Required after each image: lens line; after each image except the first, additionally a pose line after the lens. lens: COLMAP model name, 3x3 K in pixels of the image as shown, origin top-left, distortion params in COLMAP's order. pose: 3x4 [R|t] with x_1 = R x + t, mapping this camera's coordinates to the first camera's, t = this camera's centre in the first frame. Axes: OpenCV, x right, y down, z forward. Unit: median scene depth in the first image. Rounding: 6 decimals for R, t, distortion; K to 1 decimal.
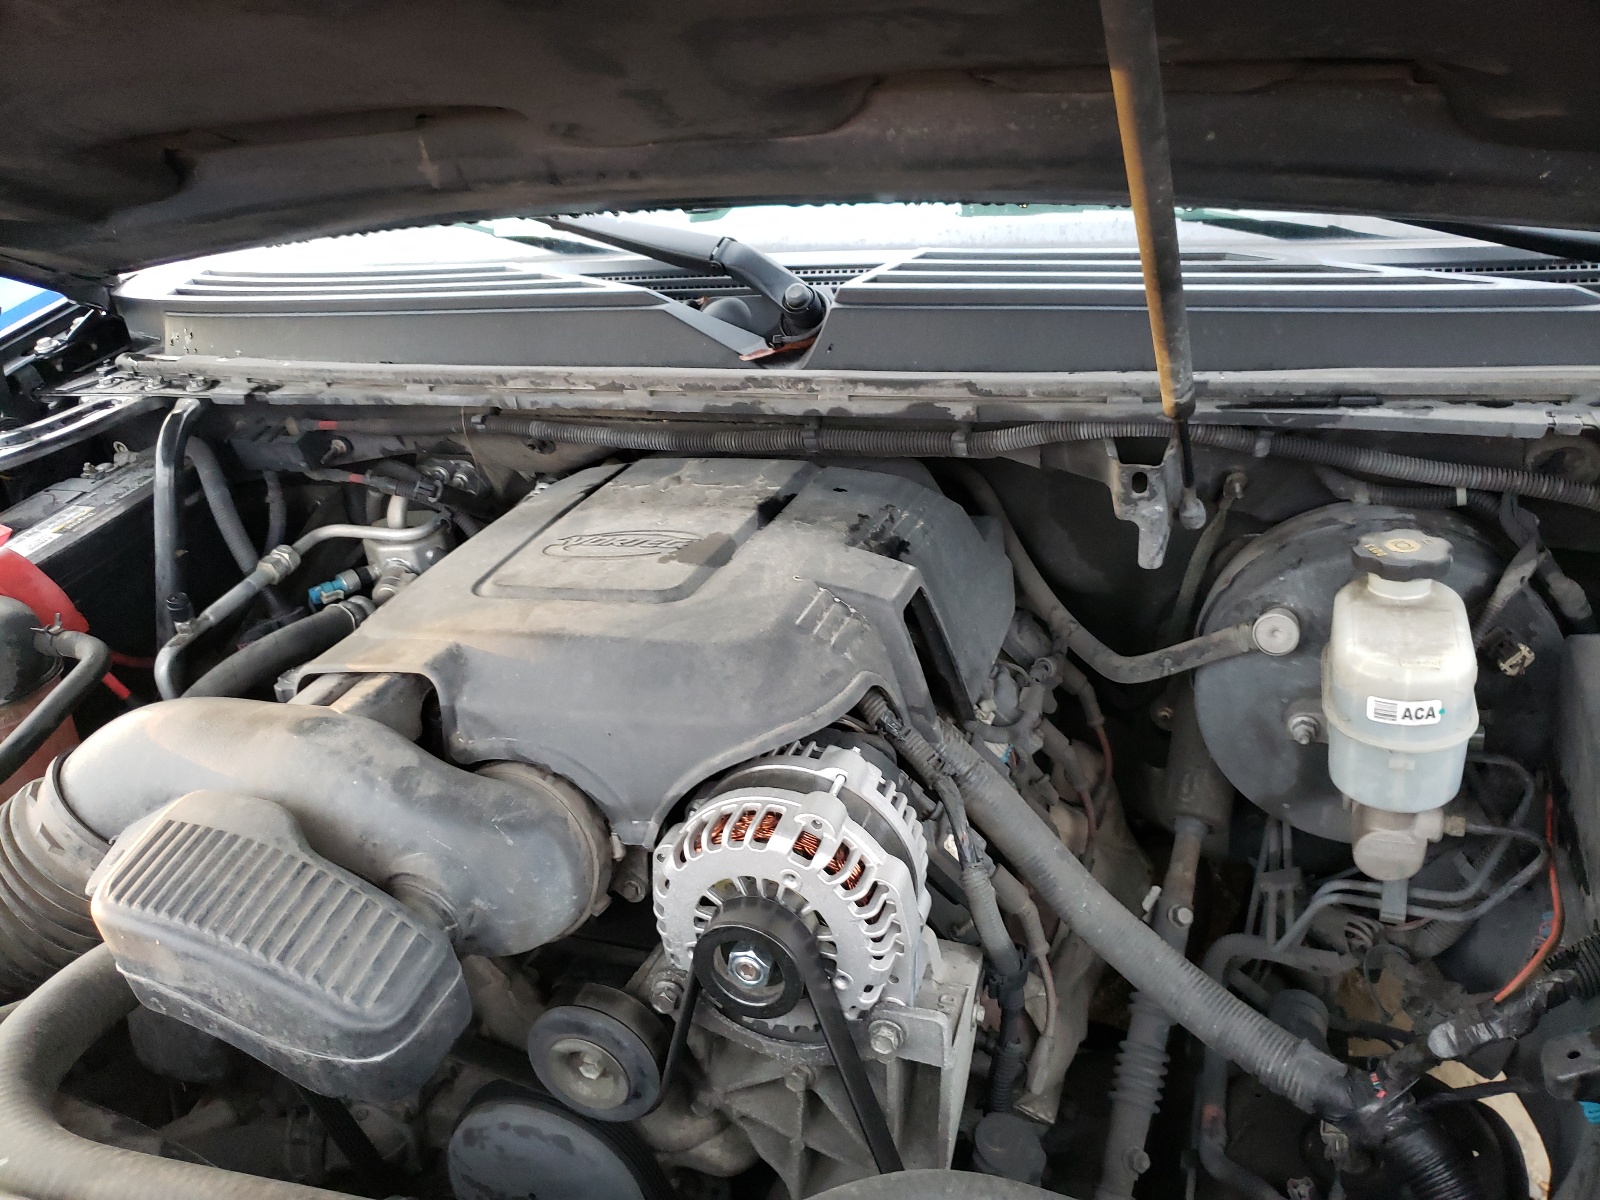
lens RADIAL K [[1219.3, 0, 827.9], [0, 1219.3, 635.2], [0, 0, 1]] dist [0.028561, -0.057082]
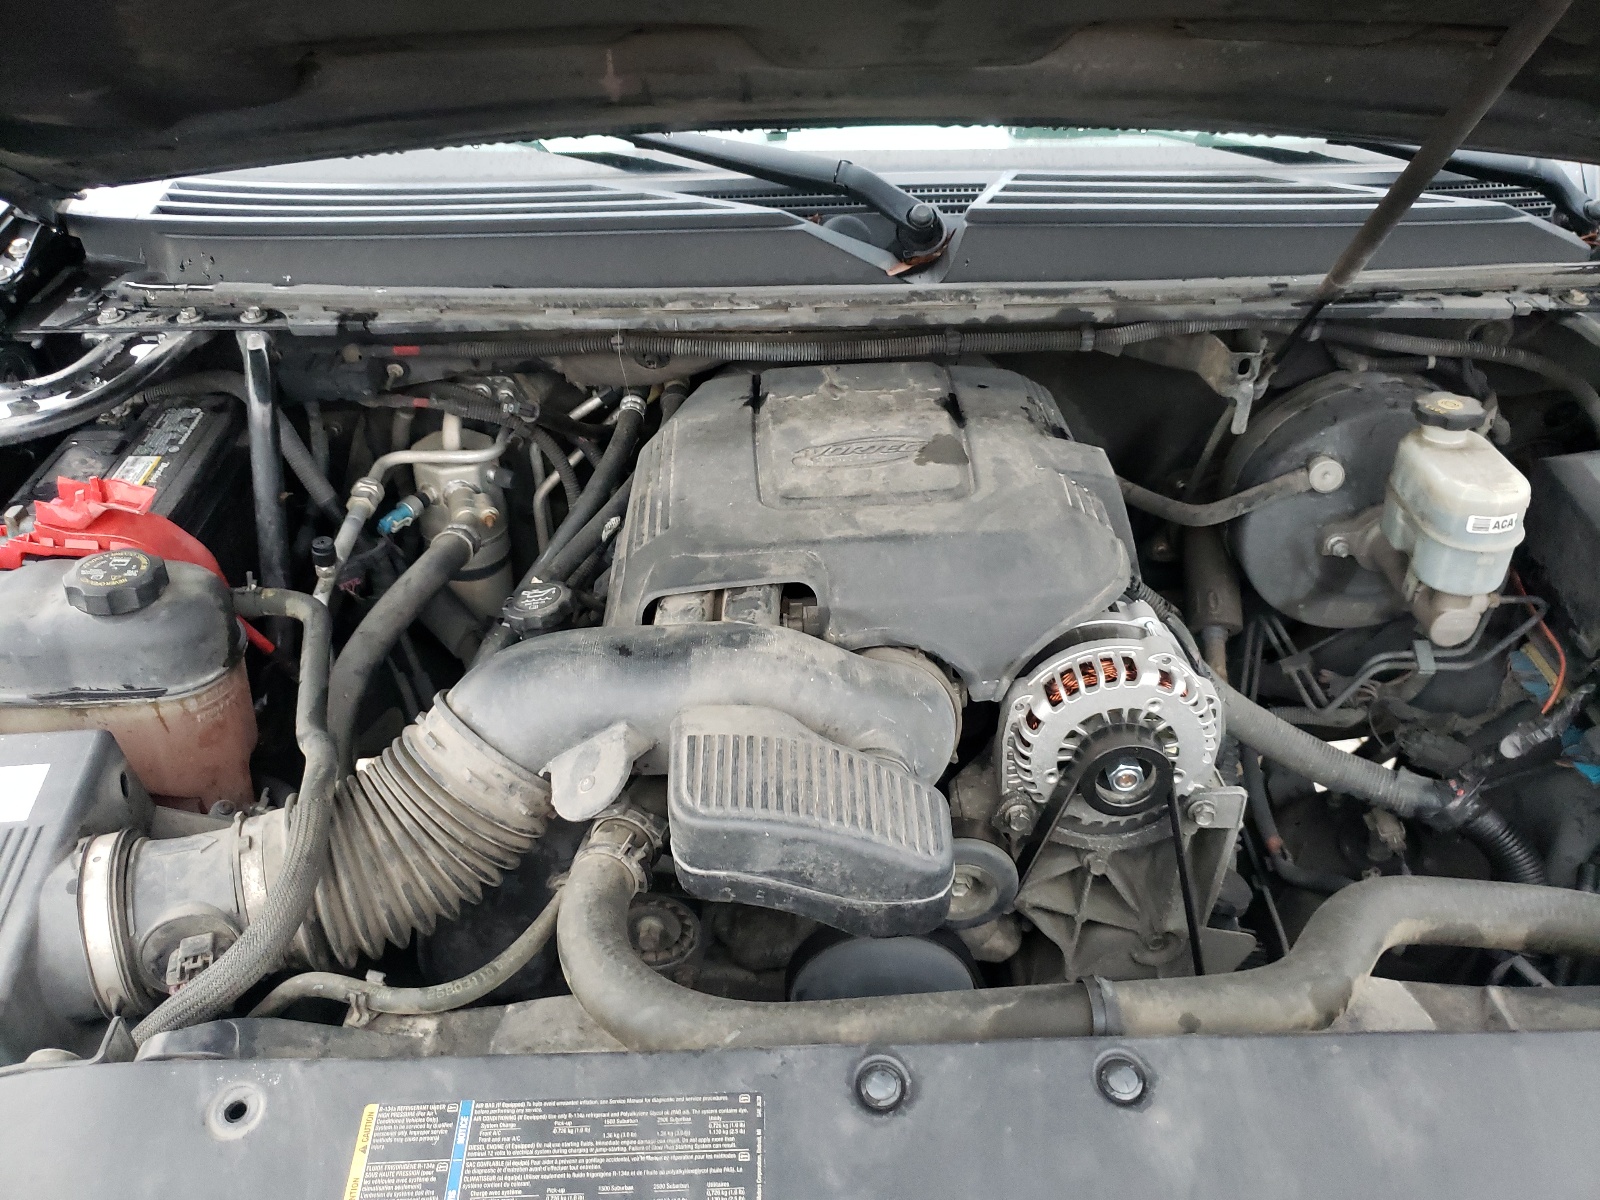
lens RADIAL K [[1219.3, 0, 782.9], [0, 1219.3, 613.5], [0, 0, 1]] dist [0.028561, -0.057082]
pose [[0.936281, -0.128854, 0.326763, -0.592561], [0.096297, 0.988803, 0.113998, -0.057623], [-0.337794, -0.075268, 0.938206, -0.046377]]
